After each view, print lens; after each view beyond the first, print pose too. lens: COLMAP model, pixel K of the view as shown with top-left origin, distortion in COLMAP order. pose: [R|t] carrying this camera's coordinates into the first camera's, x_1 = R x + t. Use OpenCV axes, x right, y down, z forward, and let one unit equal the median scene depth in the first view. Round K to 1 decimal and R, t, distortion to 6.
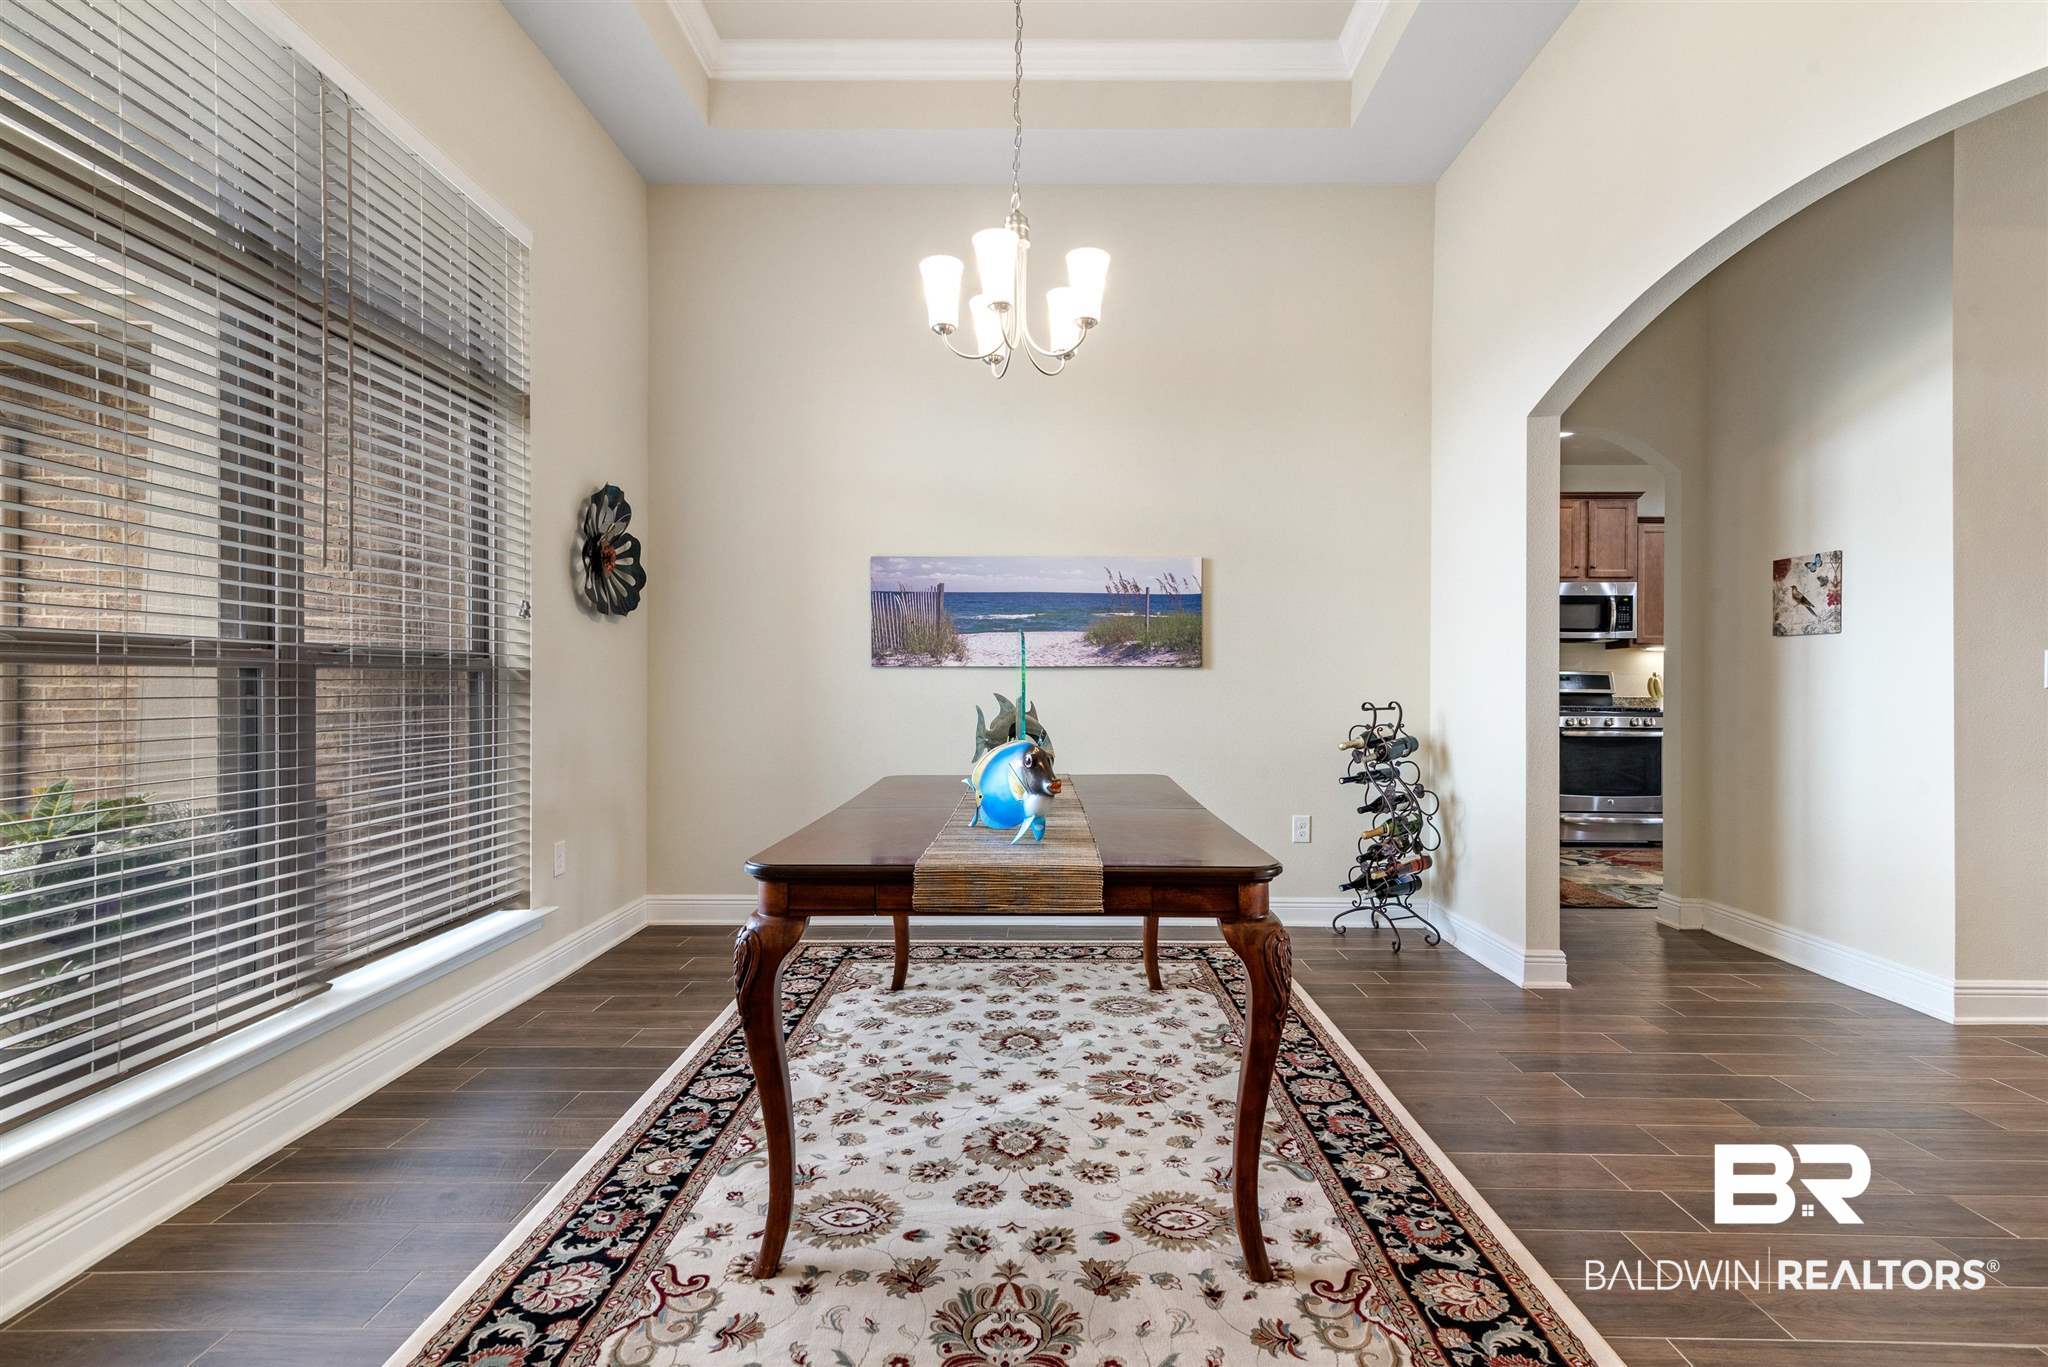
lens RADIAL K [[944.0, 0, 1031.0], [0, 944.0, 686.2], [0, 0, 1]] dist [0.011687, 0.000486]
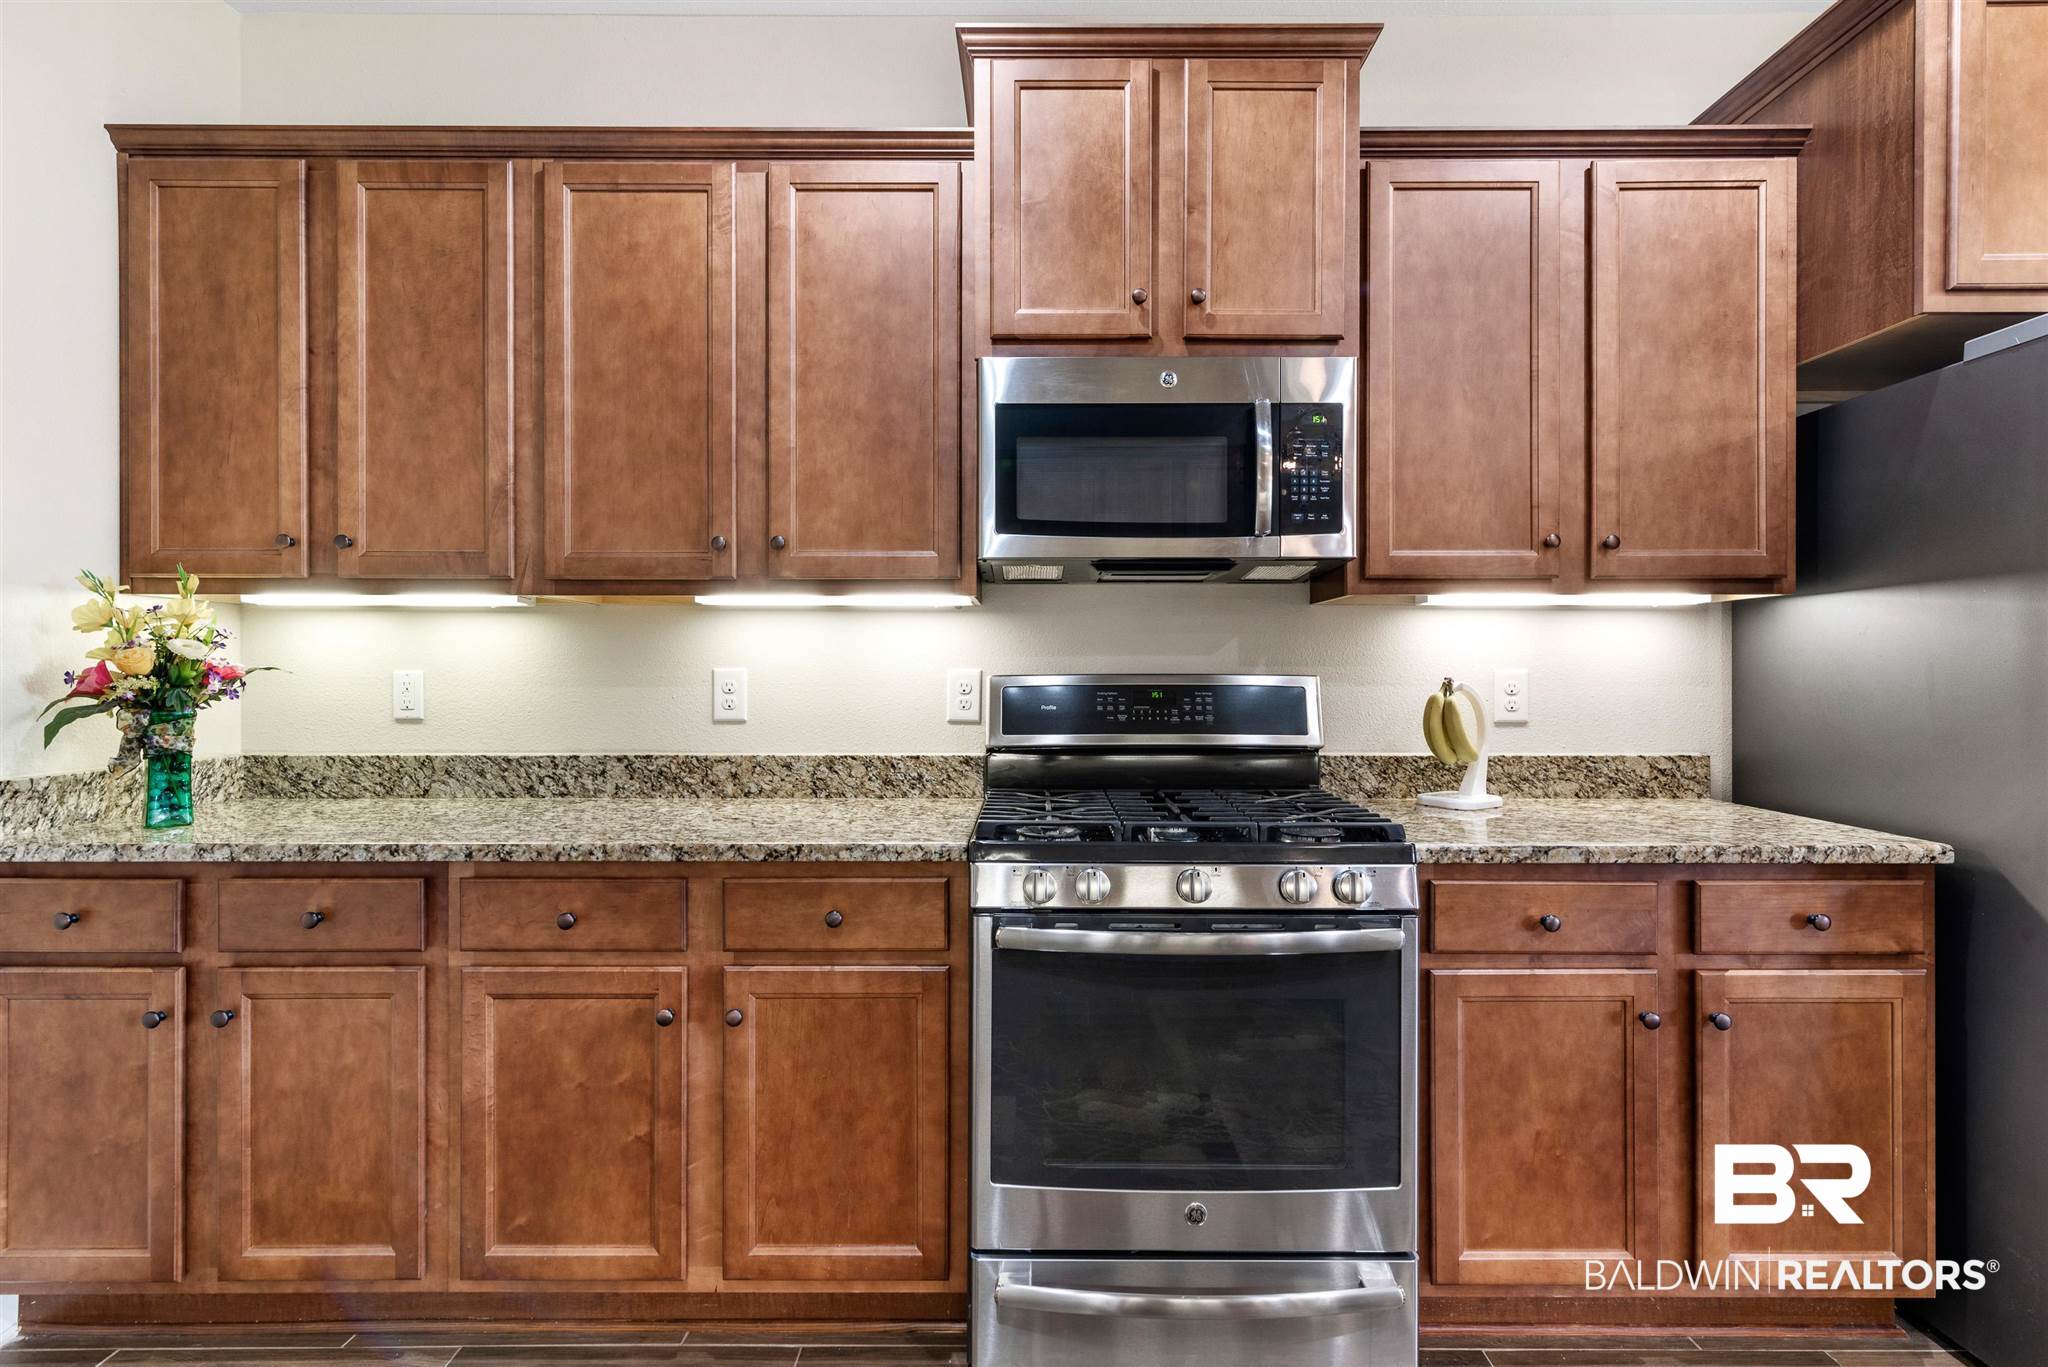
lens RADIAL K [[986.6, 0, 1022.0], [0, 986.6, 666.1], [0, 0, 1]] dist [-0.014804, 0.000225]
pose [[0.999962, -0.005688, 0.006558, 0.920378], [0.005715, 0.999975, -0.004099, -0.033702], [-0.006534, 0.004137, 0.999970, 1.224562]]
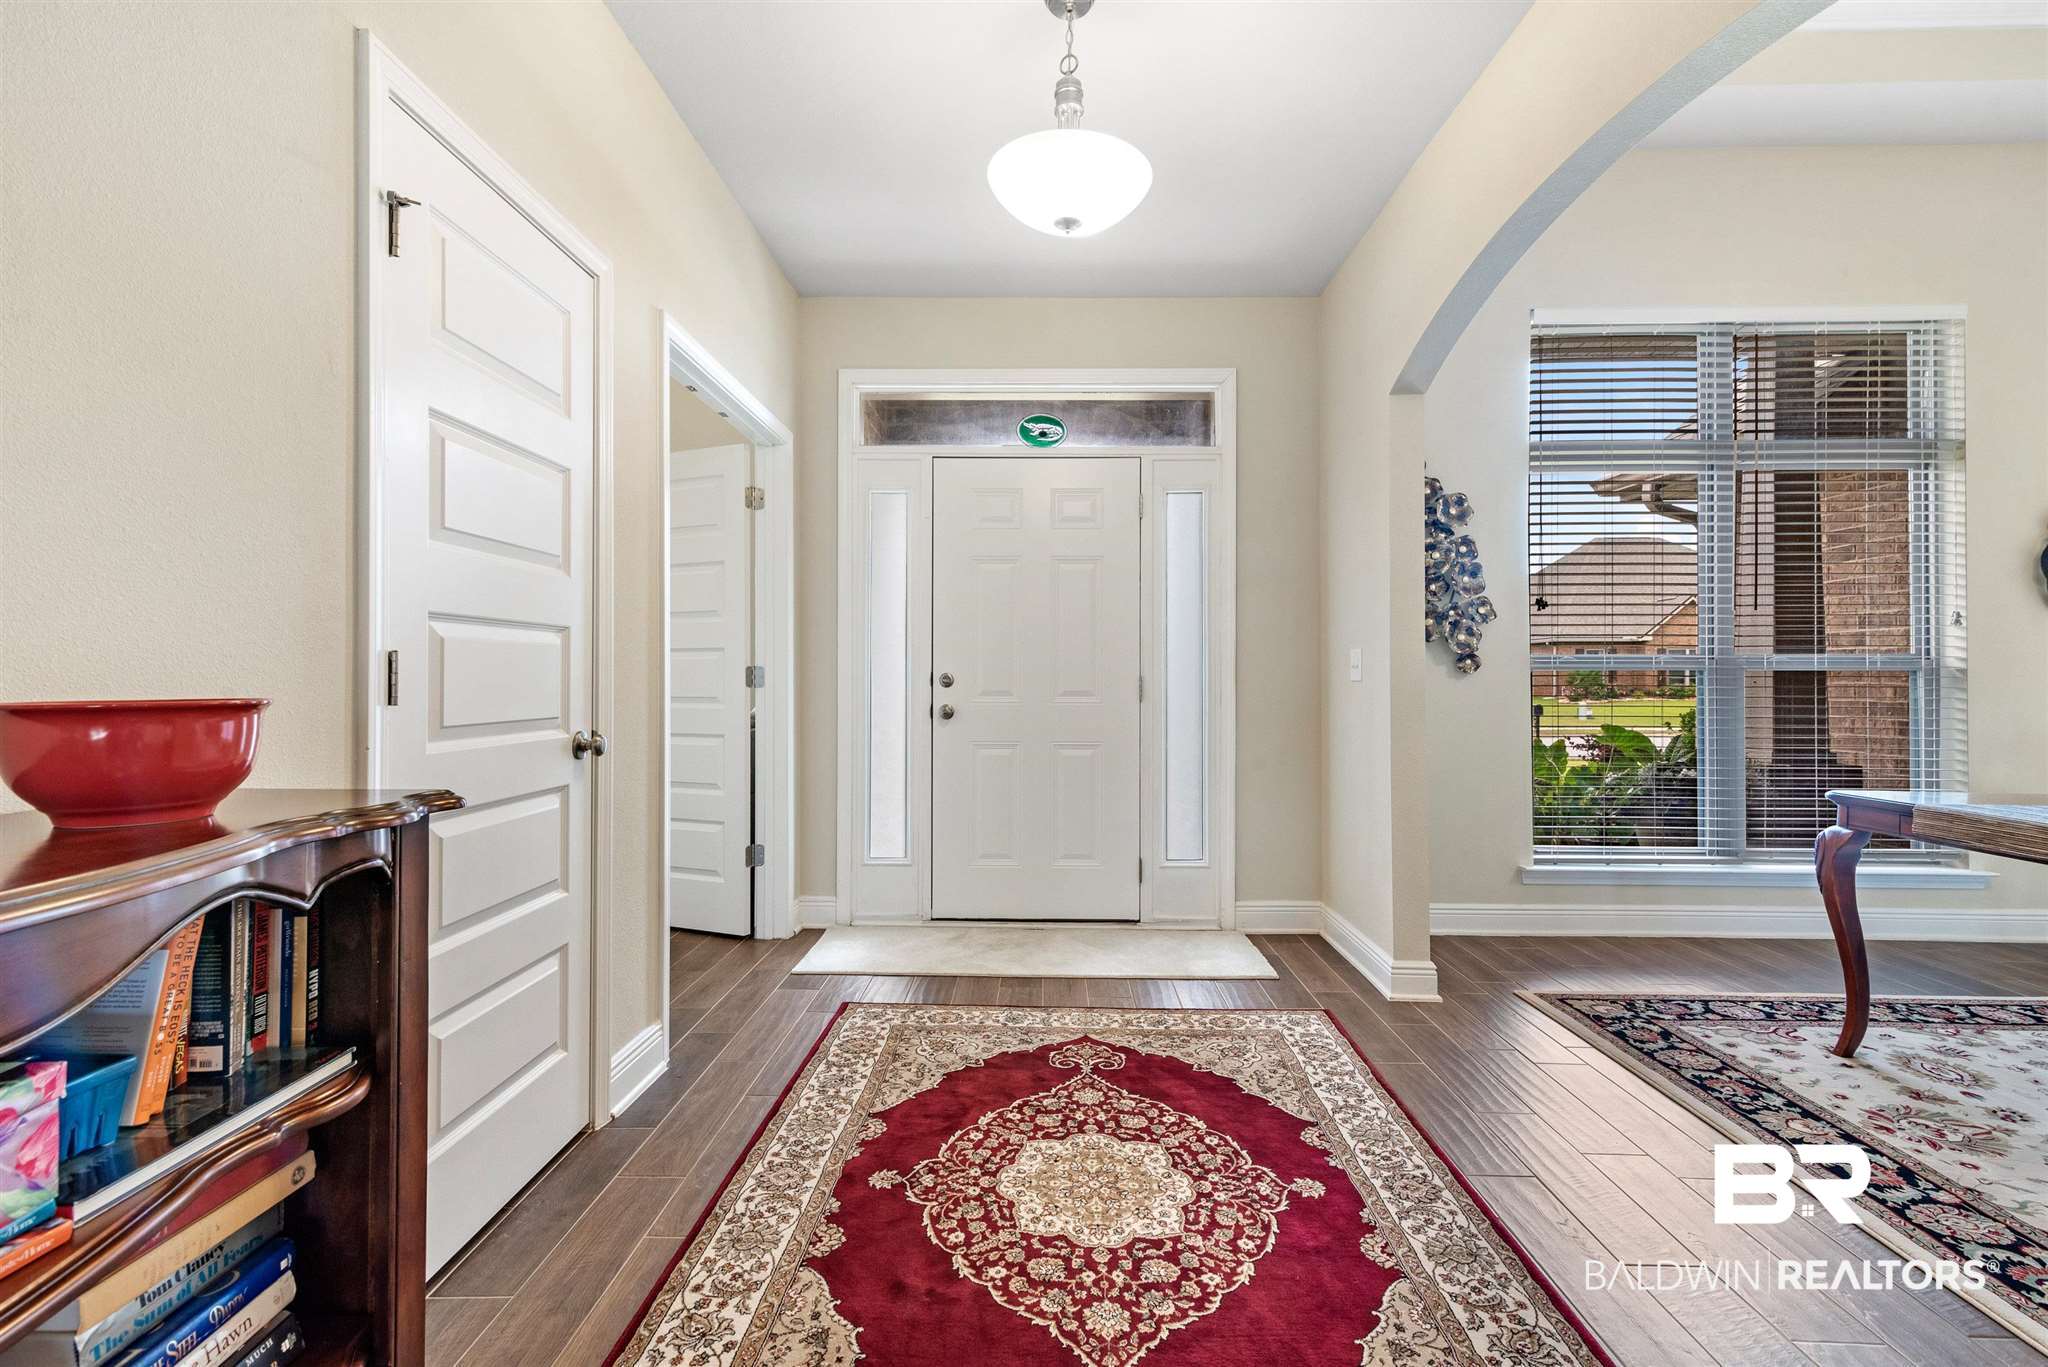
lens RADIAL K [[944.0, 0, 1031.0], [0, 944.0, 686.2], [0, 0, 1]] dist [0.011687, 0.000486]
pose [[-0.010412, 0.006745, -0.999923, 0.585013], [-0.006992, 0.999952, 0.006818, 0.003925], [0.999921, 0.007062, -0.010365, -0.145138]]
